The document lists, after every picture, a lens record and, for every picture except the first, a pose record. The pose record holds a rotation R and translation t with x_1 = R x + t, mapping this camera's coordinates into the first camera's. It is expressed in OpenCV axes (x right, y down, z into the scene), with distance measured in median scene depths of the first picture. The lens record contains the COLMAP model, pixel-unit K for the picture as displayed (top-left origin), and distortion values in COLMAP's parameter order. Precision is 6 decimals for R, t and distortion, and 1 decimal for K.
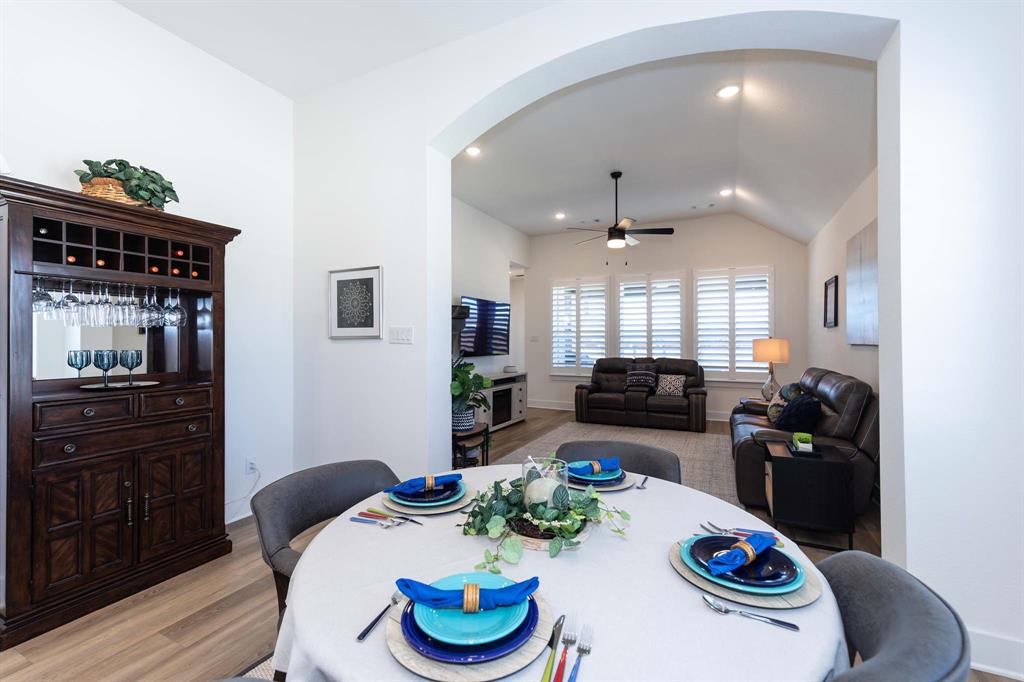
lens RADIAL K [[430.1, 0, 516.4], [0, 430.1, 337.5], [0, 0, 1]] dist [0.001742, 0.000242]
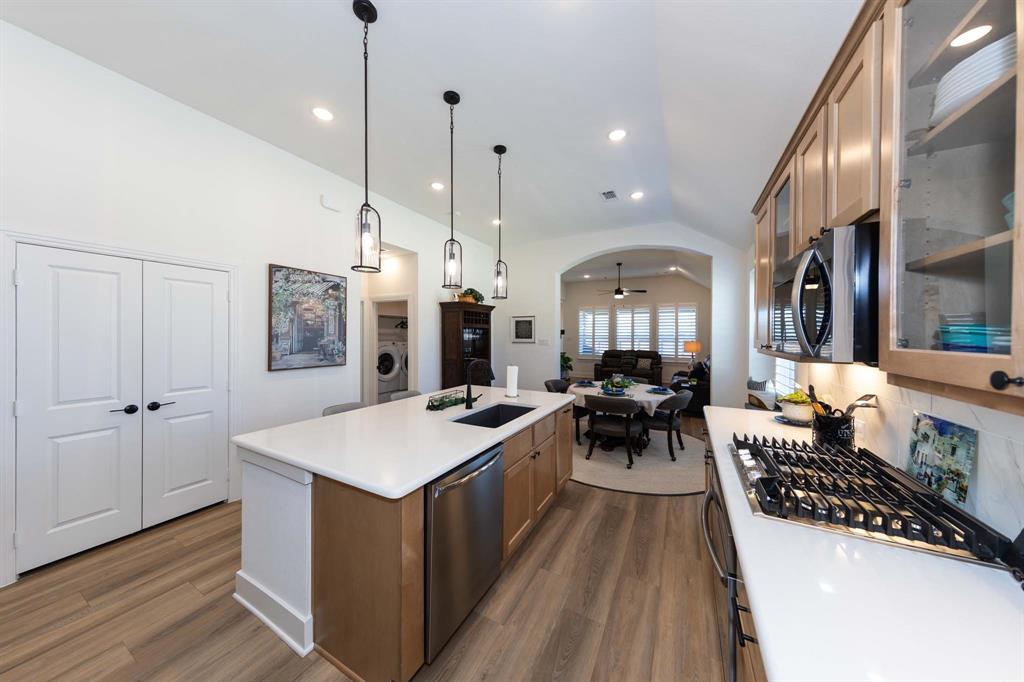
lens RADIAL K [[318.5, 0, 513.3], [0, 318.5, 338.2], [0, 0, 1]] dist [0.000169, -0.000021]
pose [[0.999120, 0.002899, -0.041843, -0.224026], [-0.002265, 0.999882, 0.015196, -0.034863], [0.041882, -0.015088, 0.999009, -0.602081]]
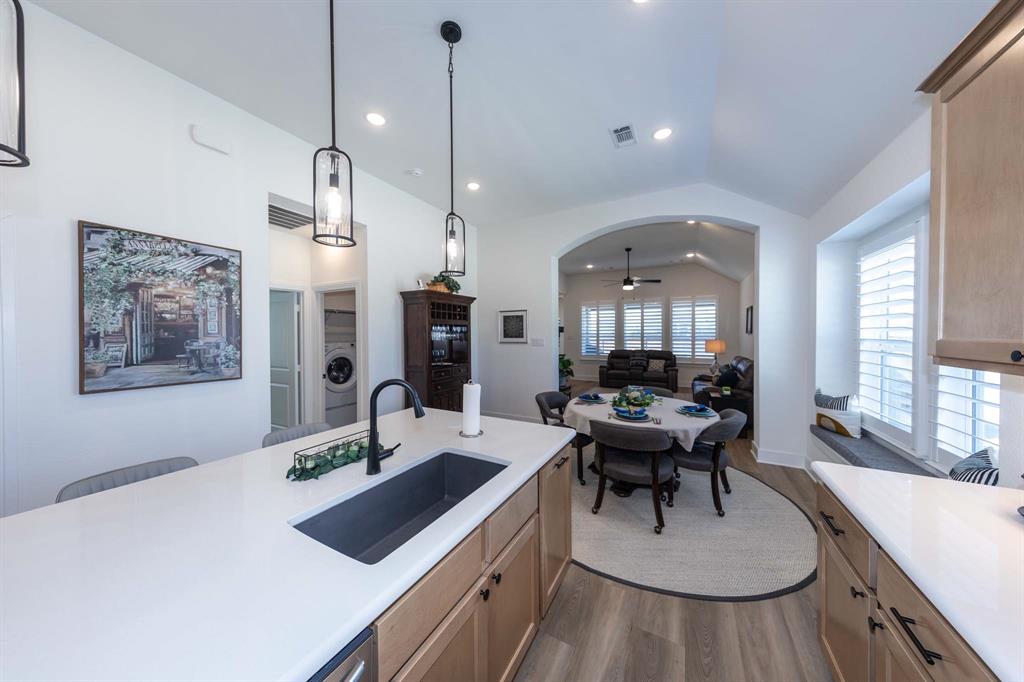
lens RADIAL K [[318.5, 0, 512.7], [0, 318.5, 339.4], [0, 0, 1]] dist [0.000169, -0.000021]
pose [[0.998668, -0.003444, -0.051490, -0.186210], [0.004632, 0.999726, 0.022956, -0.032721], [0.051397, -0.023164, 0.998410, -0.372388]]
